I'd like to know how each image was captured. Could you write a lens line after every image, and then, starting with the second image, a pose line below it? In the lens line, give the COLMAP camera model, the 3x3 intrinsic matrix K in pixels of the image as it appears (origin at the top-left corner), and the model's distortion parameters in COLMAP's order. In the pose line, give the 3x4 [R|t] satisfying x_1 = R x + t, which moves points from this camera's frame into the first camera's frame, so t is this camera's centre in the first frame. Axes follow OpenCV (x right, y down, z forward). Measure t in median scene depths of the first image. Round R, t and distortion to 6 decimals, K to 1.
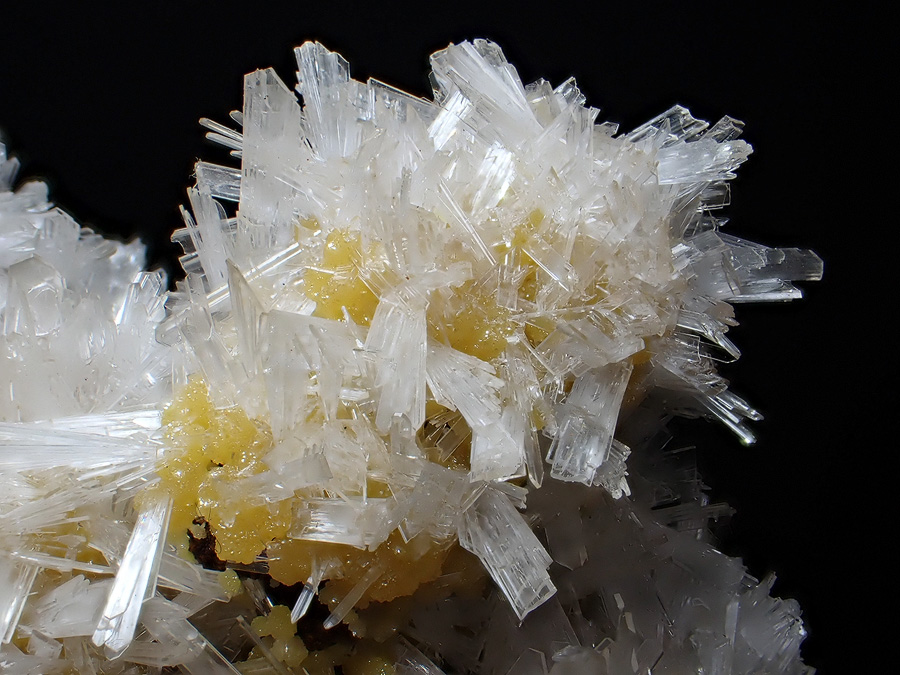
lens RADIAL K [[1574.5, 0, 450.6], [0, 1574.5, 337.1], [0, 0, 1]] dist [-0.027572, 0.000000]
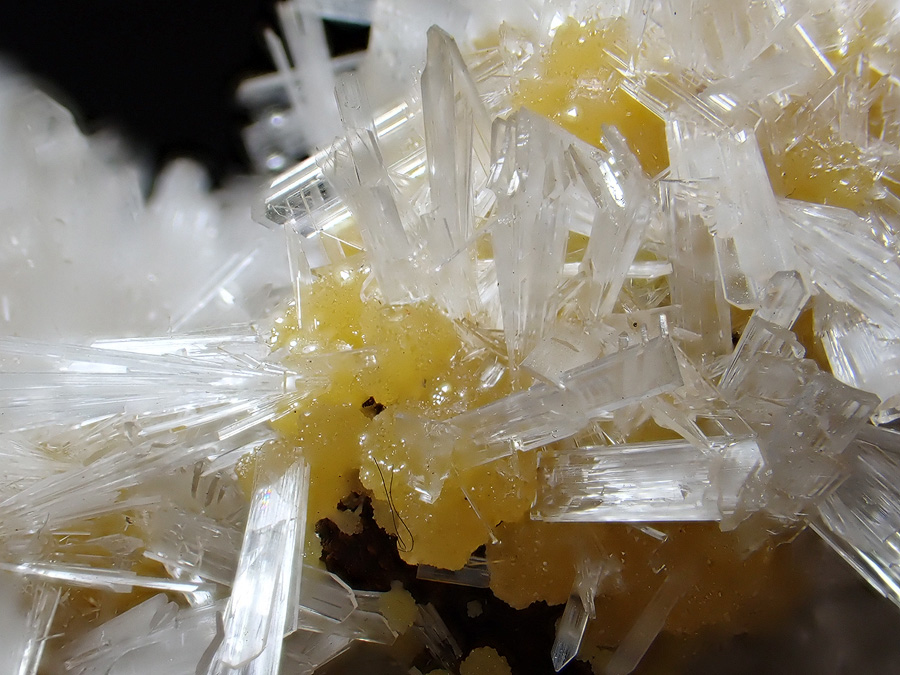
lens RADIAL K [[1574.5, 0, 450.6], [0, 1574.5, 335.6], [0, 0, 1]] dist [-0.027572, 0.000000]
pose [[0.996598, -0.003130, 0.082351, -0.165743], [0.008233, 0.998061, -0.061701, 0.088390], [-0.081998, 0.062169, 0.994692, 0.401123]]
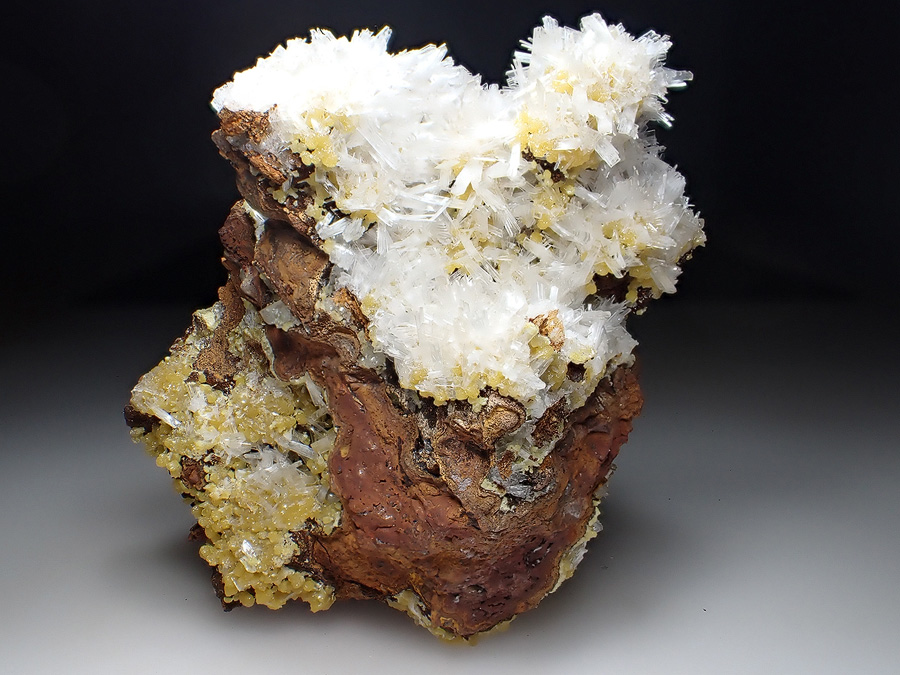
lens RADIAL K [[840.5, 0, 440.5], [0, 840.5, 305.2], [0, 0, 1]] dist [-0.048548, 0.005670]
pose [[0.995884, -0.013823, -0.089574, -0.185256], [0.032537, 0.976948, 0.210981, 0.049589], [0.084593, -0.213027, 0.973377, -1.092600]]
